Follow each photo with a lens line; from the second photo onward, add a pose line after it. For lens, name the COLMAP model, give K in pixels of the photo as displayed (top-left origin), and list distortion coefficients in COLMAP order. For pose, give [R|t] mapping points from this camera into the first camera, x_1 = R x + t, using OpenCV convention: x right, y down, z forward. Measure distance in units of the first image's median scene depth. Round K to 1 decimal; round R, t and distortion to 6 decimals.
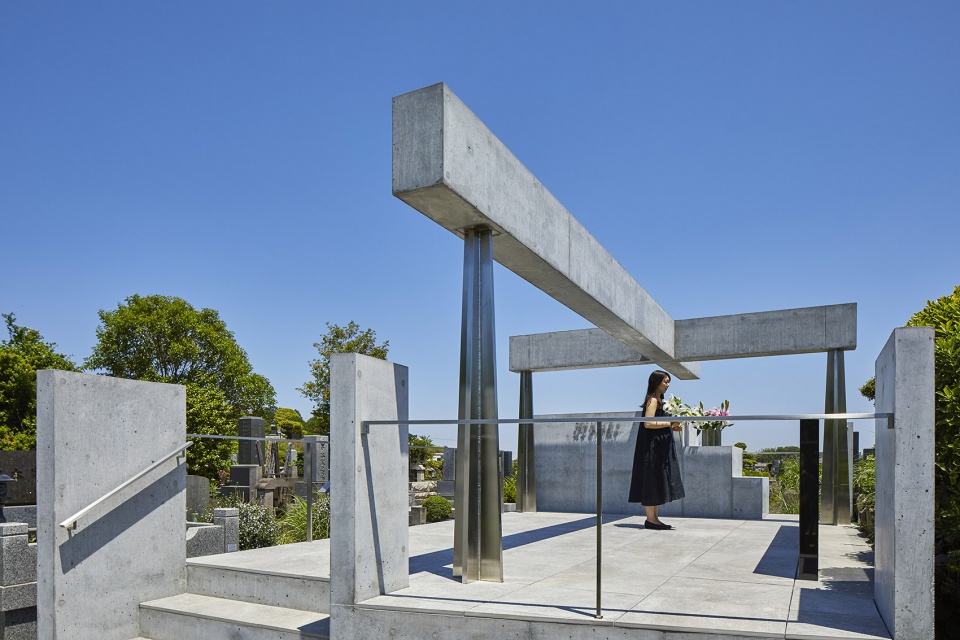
lens RADIAL K [[648.0, 0, 466.7], [0, 648.0, 470.3], [0, 0, 1]] dist [-0.014978, 0.000606]
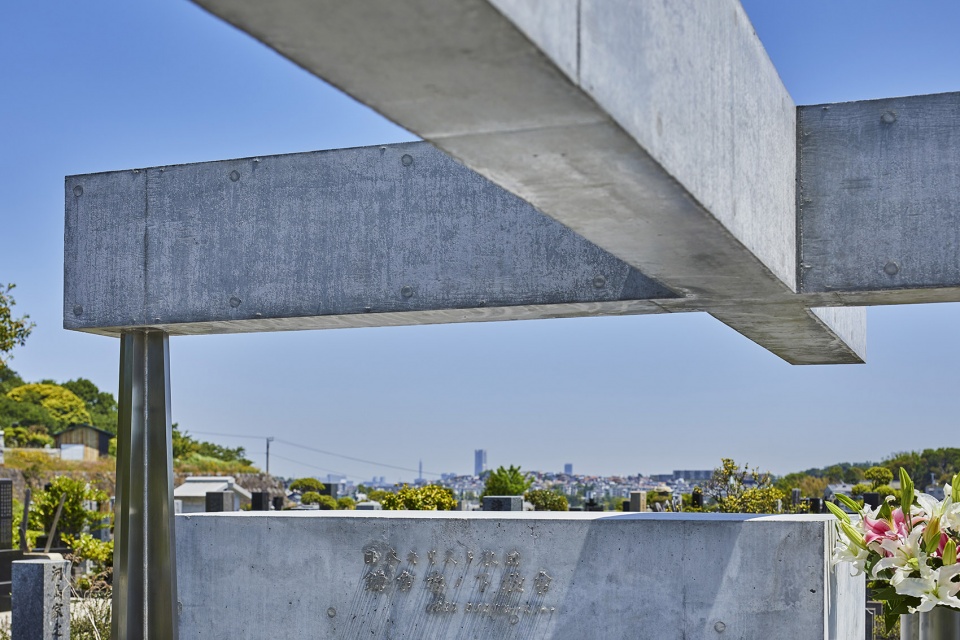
lens RADIAL K [[1360.3, 0, 480.0], [0, 1360.3, 320.0], [0, 0, 1]] dist [-0.000870, 0.018553]
pose [[0.990505, 0.014843, 0.136670, 0.149790], [0.002489, 0.992055, -0.125781, -0.100521], [-0.137451, 0.124927, 0.982599, 0.540990]]
